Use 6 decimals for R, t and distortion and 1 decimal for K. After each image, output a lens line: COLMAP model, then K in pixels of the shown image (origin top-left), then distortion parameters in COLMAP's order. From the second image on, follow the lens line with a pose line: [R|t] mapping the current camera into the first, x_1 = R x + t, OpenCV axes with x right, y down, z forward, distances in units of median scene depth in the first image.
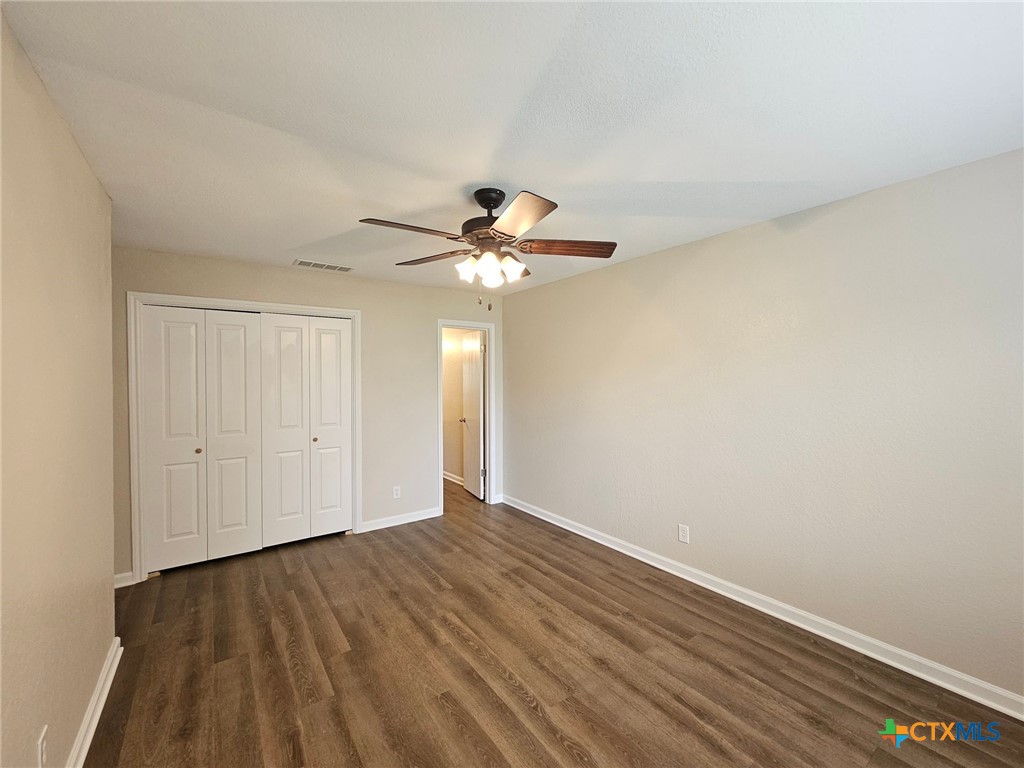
lens RADIAL K [[421.5, 0, 519.7], [0, 421.5, 382.2], [0, 0, 1]] dist [0.001475, -0.000146]
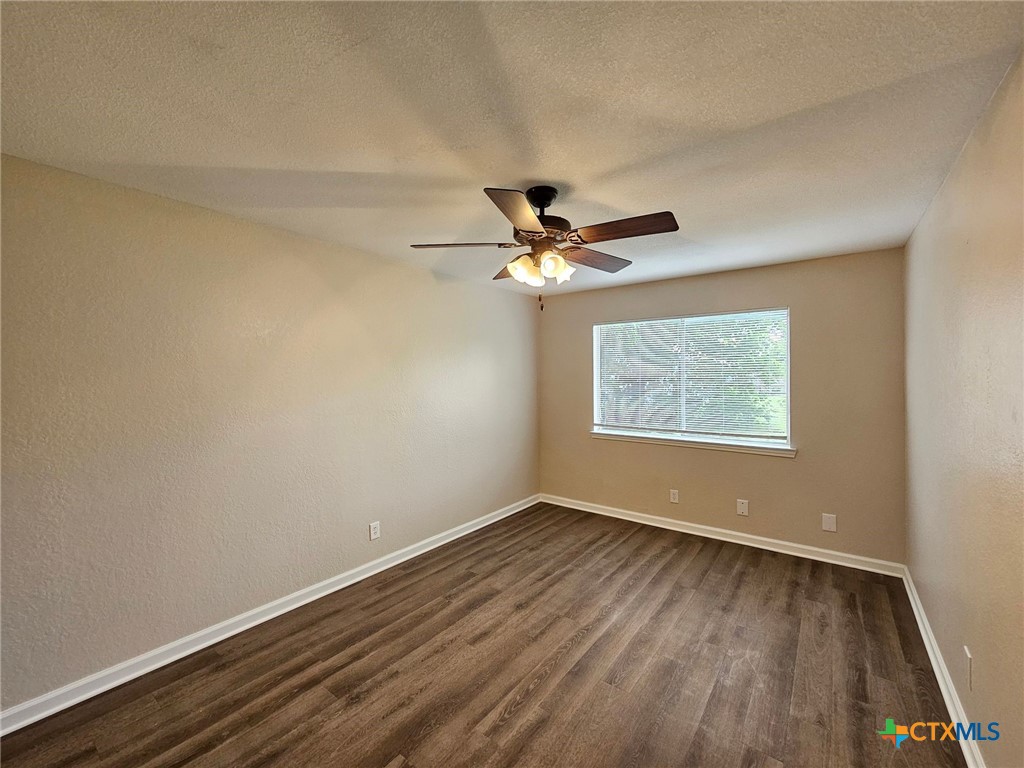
lens RADIAL K [[421.5, 0, 519.7], [0, 421.5, 382.2], [0, 0, 1]] dist [0.001475, -0.000146]
pose [[-0.294434, -0.001204, 0.955671, -0.882847], [0.019859, 0.999776, 0.007378, -0.005533], [-0.955465, 0.021151, -0.294344, 1.203396]]
